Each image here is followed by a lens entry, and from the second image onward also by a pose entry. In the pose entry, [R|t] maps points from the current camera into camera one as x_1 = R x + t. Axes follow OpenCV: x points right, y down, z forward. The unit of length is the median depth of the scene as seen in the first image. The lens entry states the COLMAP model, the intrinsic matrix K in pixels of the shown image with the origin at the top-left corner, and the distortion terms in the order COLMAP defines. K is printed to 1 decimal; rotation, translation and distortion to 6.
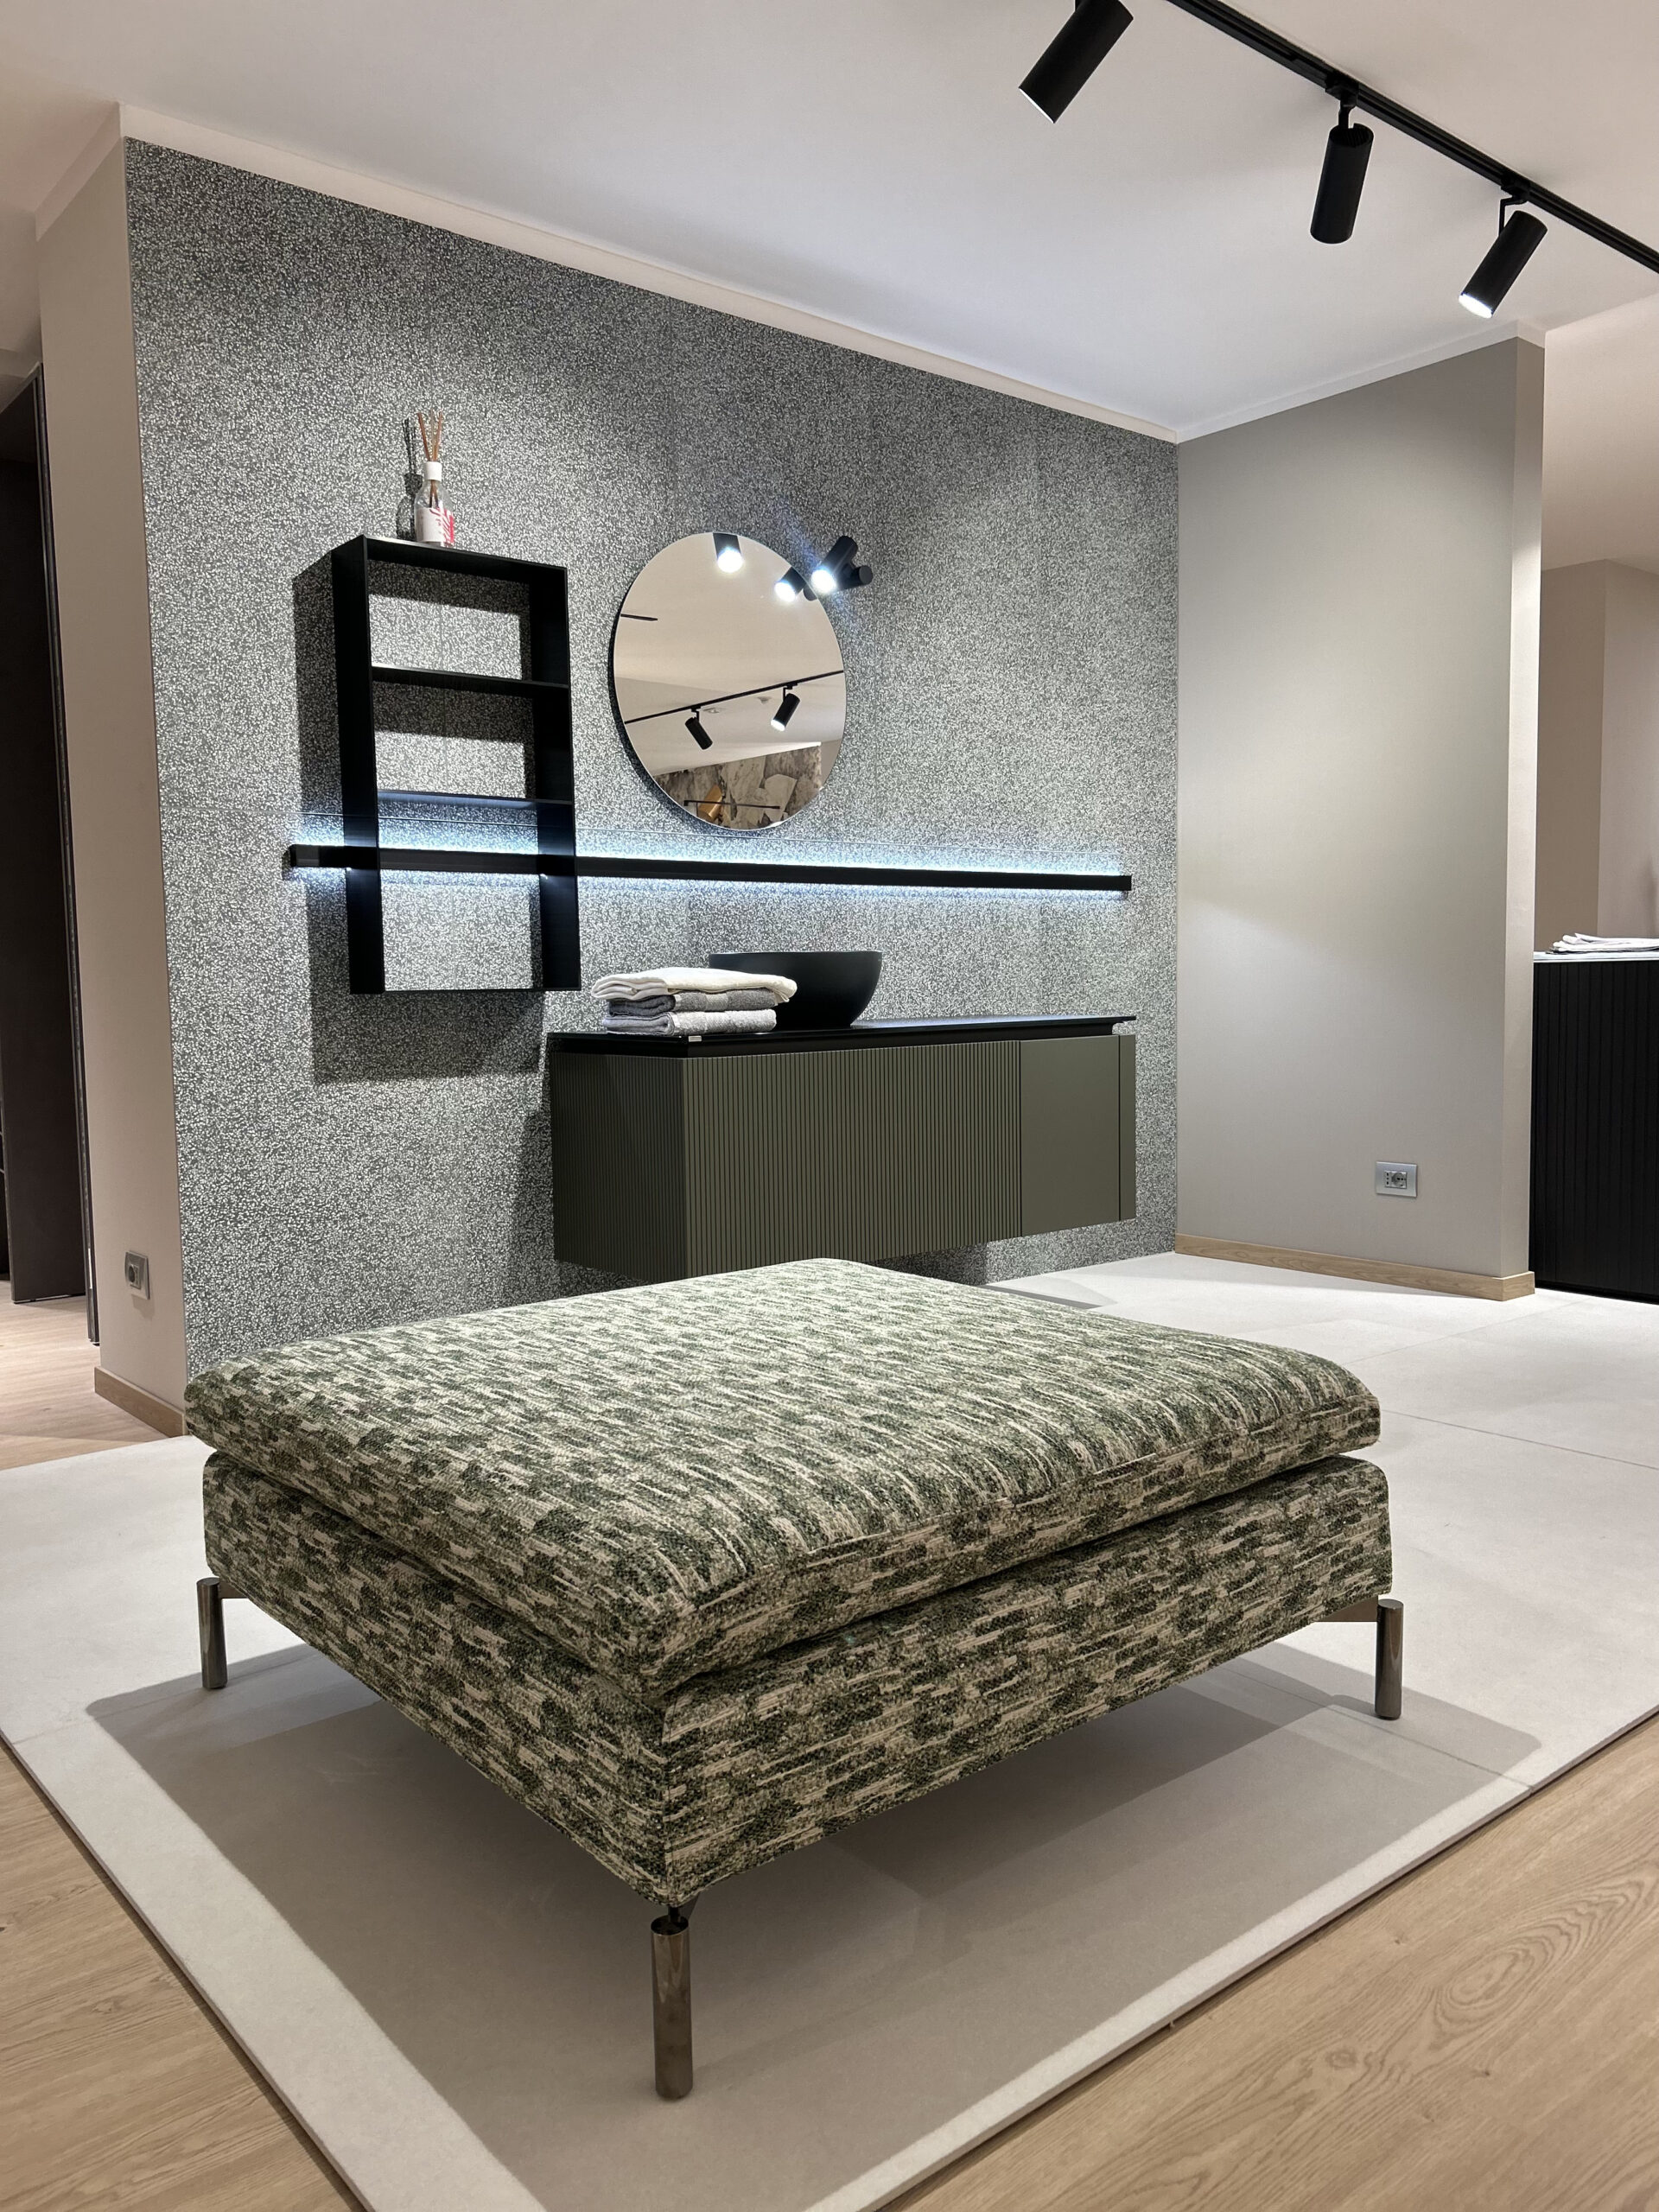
lens RADIAL K [[1698.7, 0, 832.7], [0, 1698.7, 1111.6], [0, 0, 1]] dist [0.034544, -0.052961]
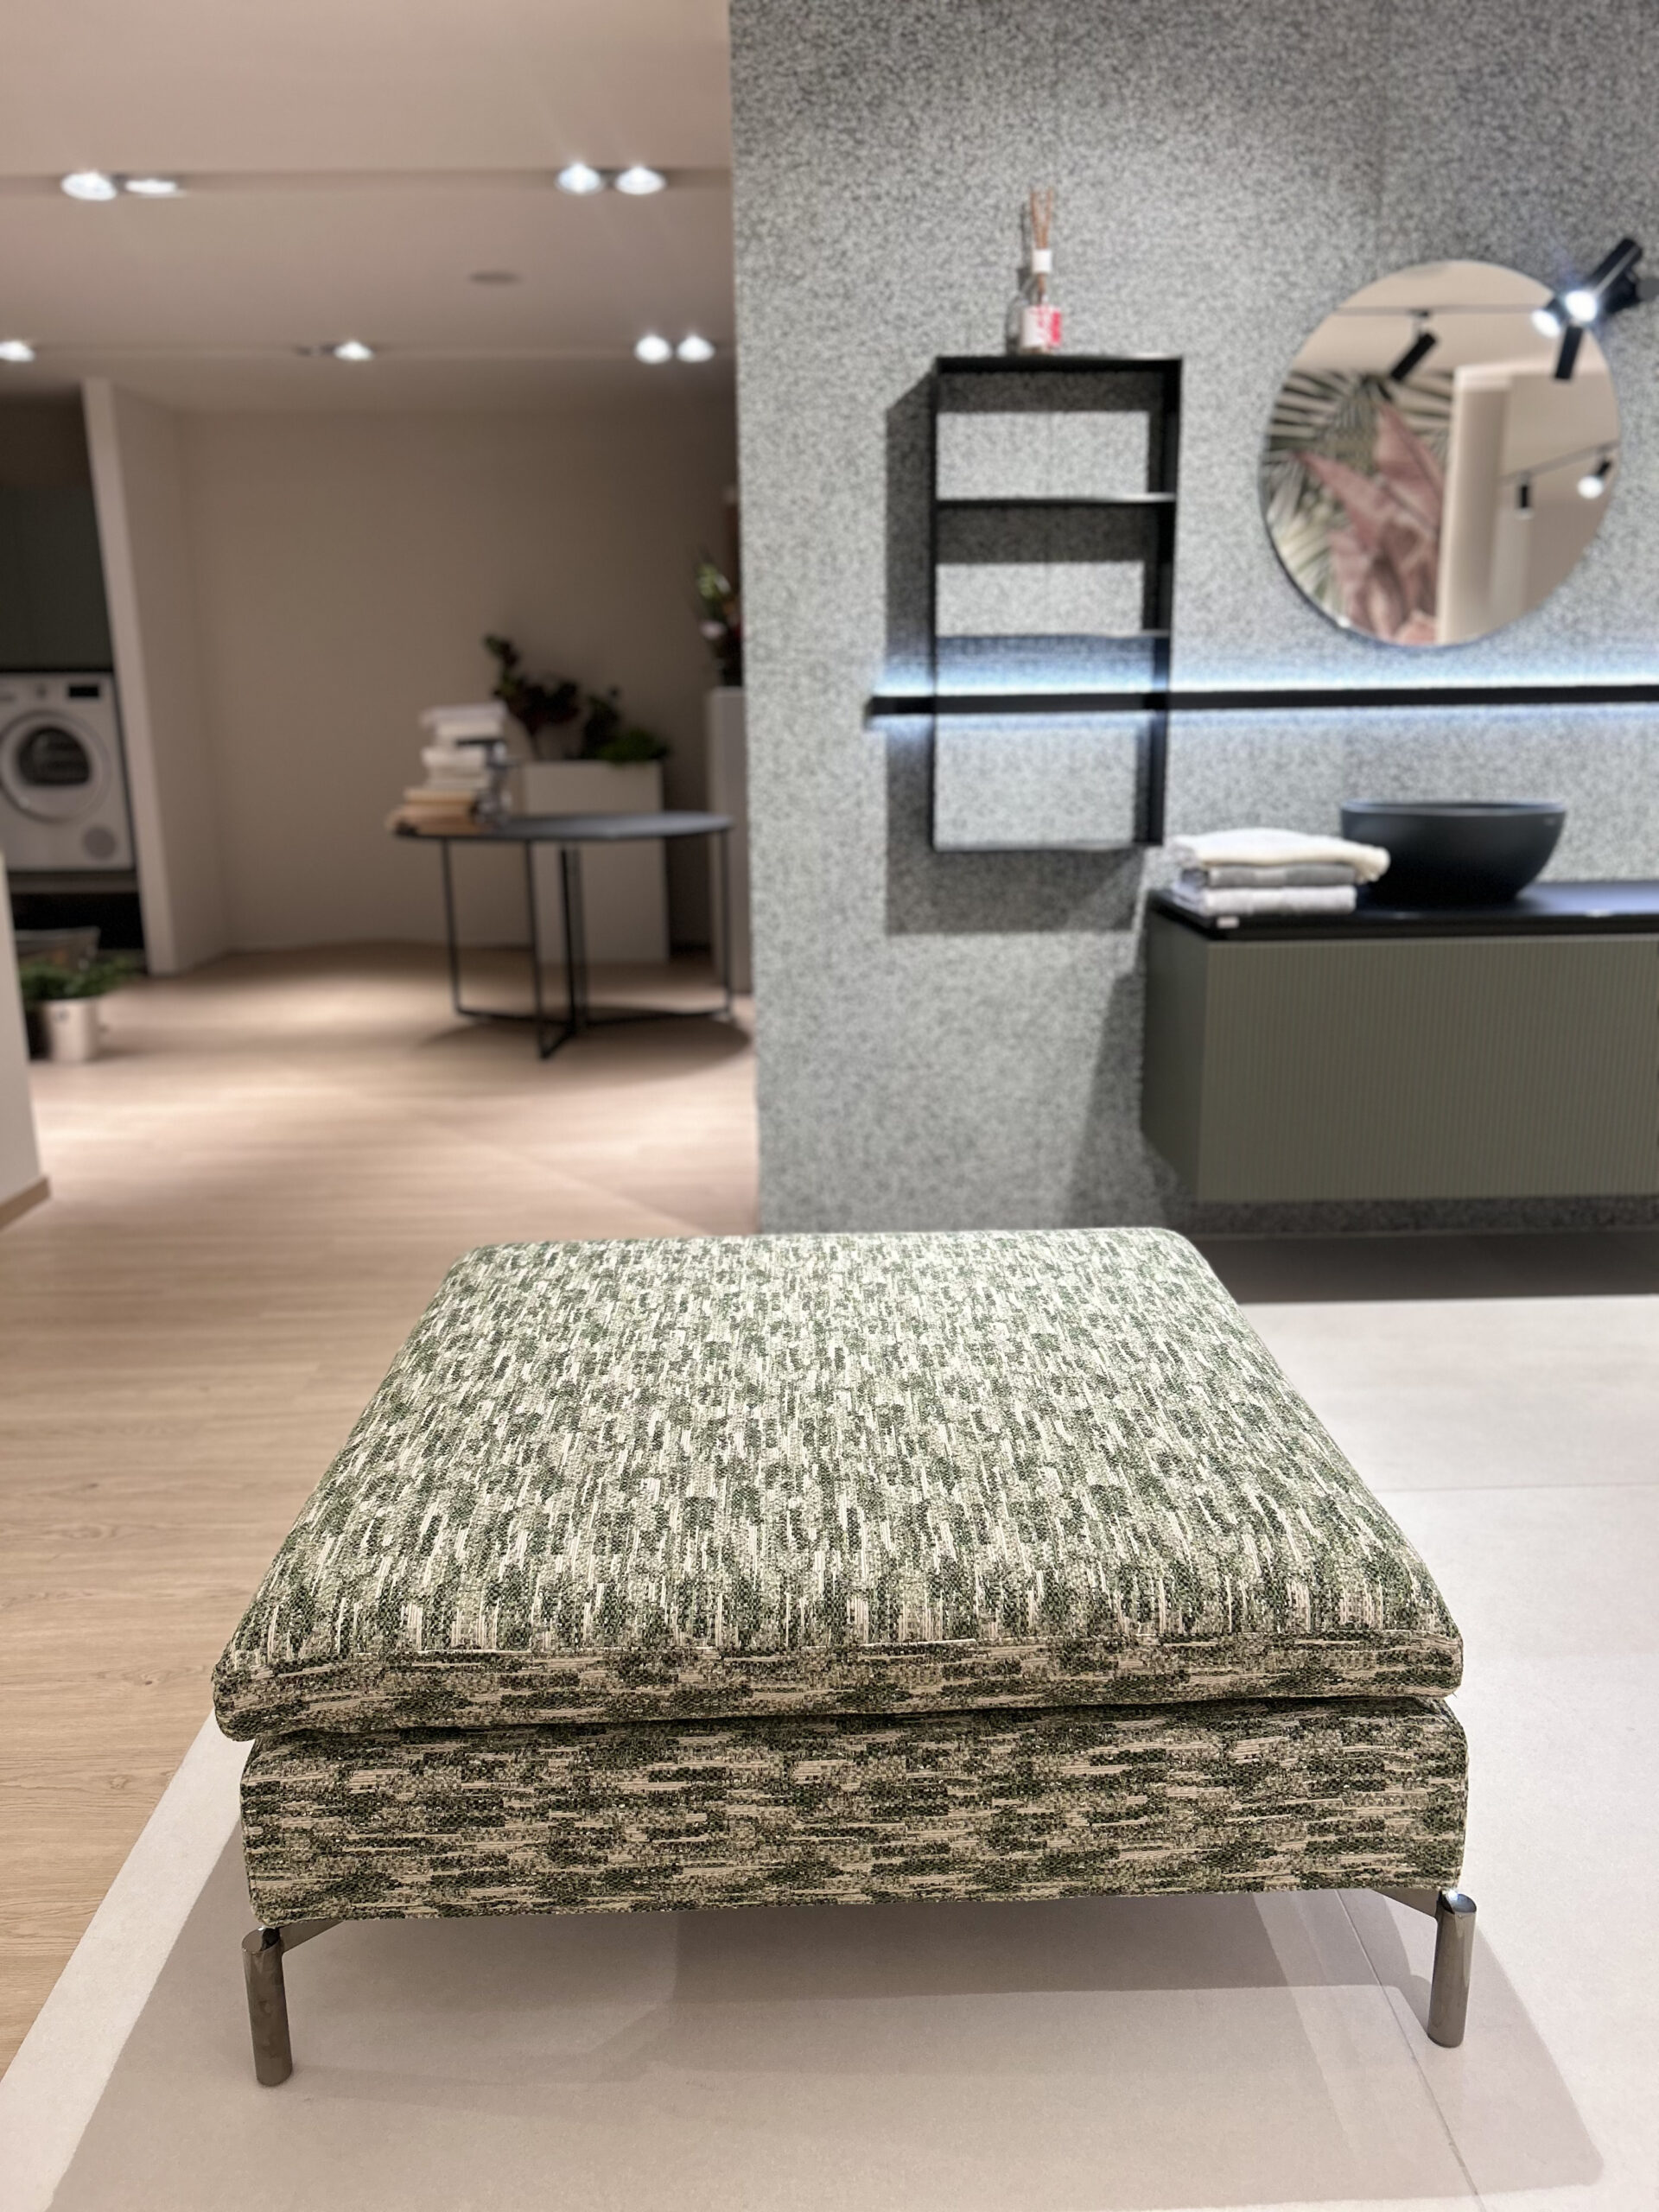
lens RADIAL K [[1698.7, 0, 828.3], [0, 1698.7, 1126.7], [0, 0, 1]] dist [0.034544, -0.052961]
pose [[0.781638, 0.157250, -0.603585, 0.523567], [-0.047799, 0.979954, 0.193404, -0.172435], [0.621898, -0.122321, 0.773486, 0.317581]]
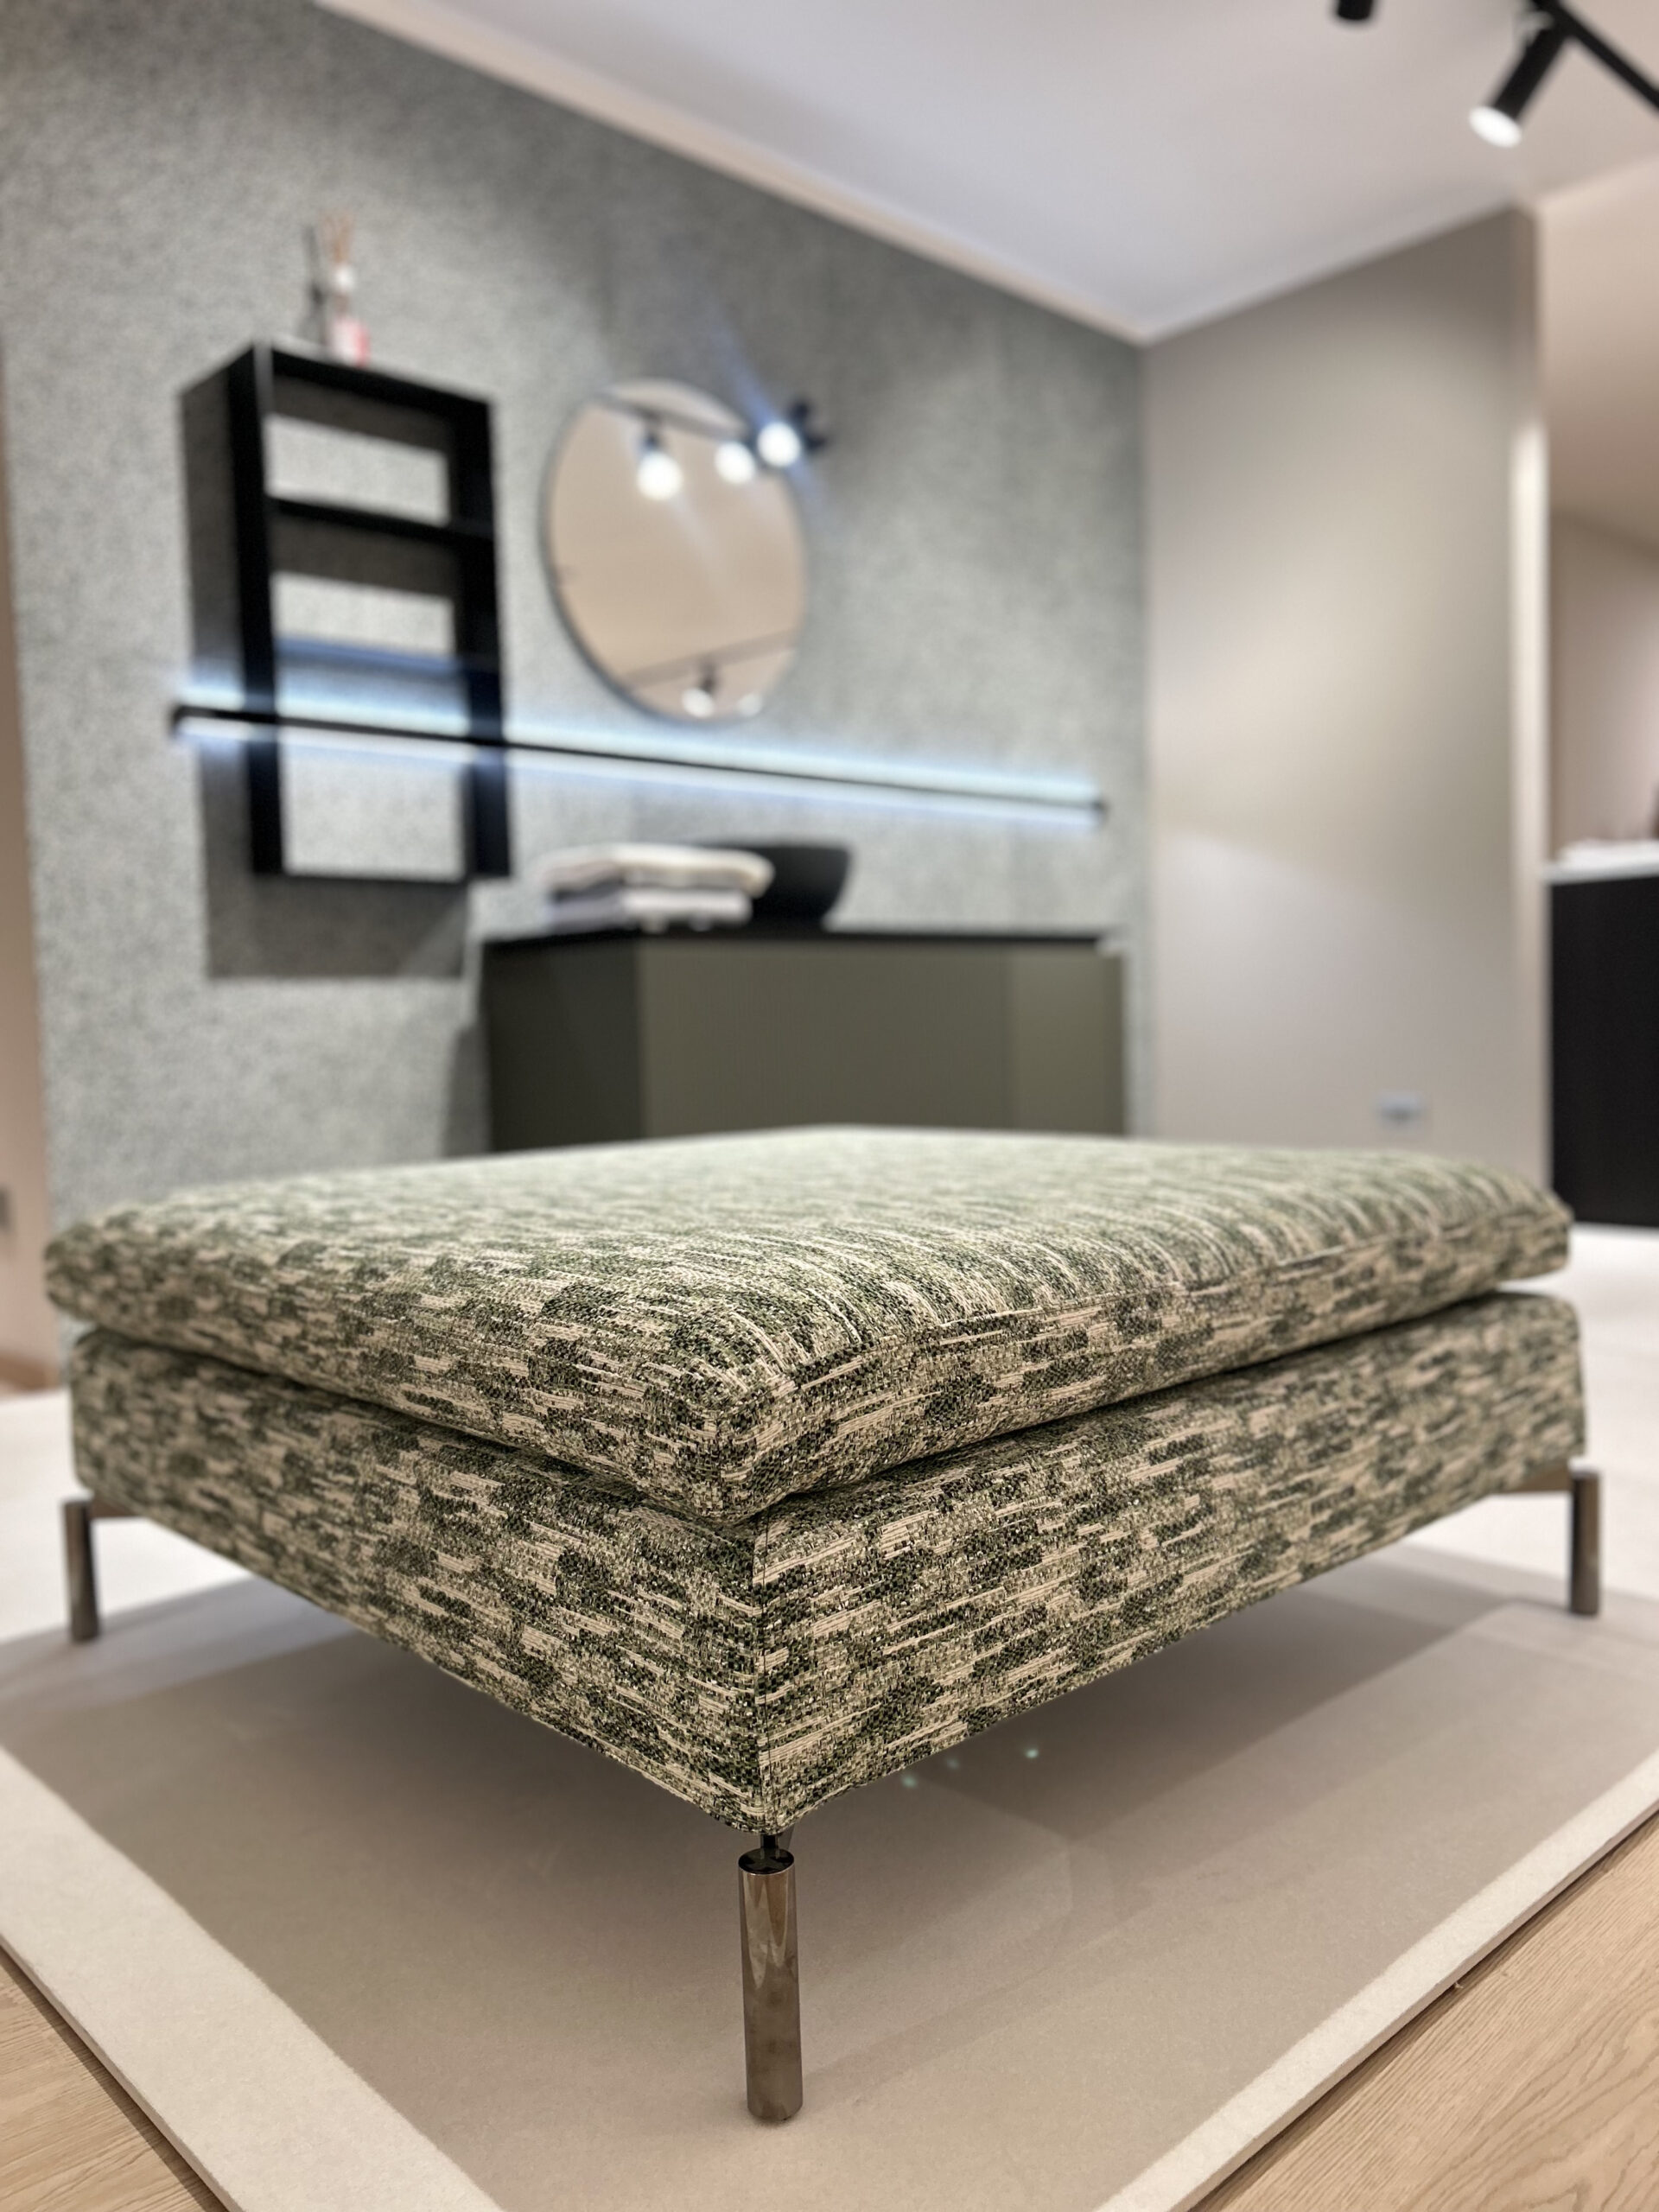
lens RADIAL K [[1698.7, 0, 838.4], [0, 1698.7, 1121.8], [0, 0, 1]] dist [0.034544, -0.052961]
pose [[0.998015, -0.016306, 0.060821, -0.072236], [0.017755, 0.999569, -0.023364, 0.141168], [-0.060414, 0.024398, 0.997875, 0.224071]]
